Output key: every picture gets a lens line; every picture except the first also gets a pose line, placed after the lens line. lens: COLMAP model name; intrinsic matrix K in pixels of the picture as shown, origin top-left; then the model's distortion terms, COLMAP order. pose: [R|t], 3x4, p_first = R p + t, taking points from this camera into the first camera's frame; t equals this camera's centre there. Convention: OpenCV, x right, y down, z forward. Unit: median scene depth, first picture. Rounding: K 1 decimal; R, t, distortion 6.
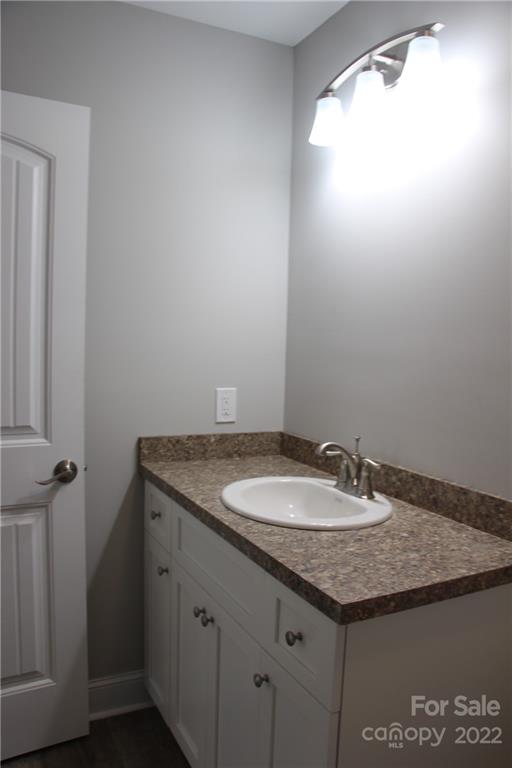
lens RADIAL K [[630.6, 0, 256.0], [0, 630.6, 384.0], [0, 0, 1]] dist [-0.010953, -0.004788]
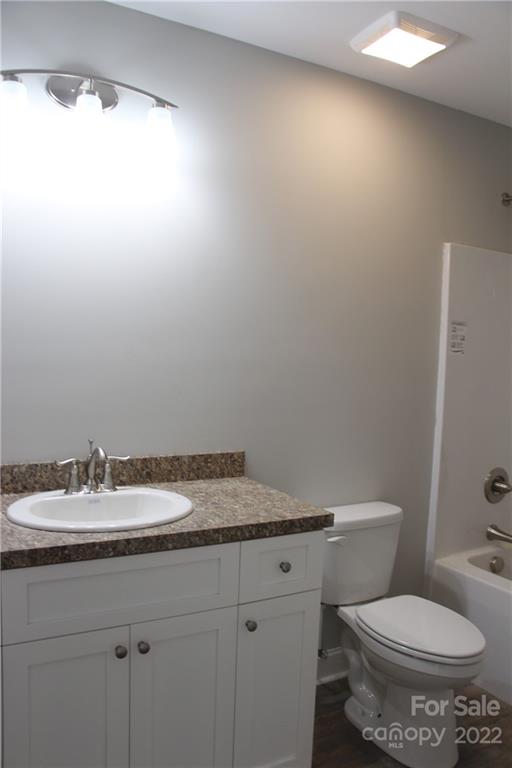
lens RADIAL K [[630.6, 0, 256.0], [0, 630.6, 384.0], [0, 0, 1]] dist [-0.010953, -0.004788]
pose [[-0.063598, -0.069340, 0.995564, -1.049398], [0.041749, 0.996525, 0.072074, -0.081618], [-0.997102, 0.046148, -0.060482, 0.928564]]
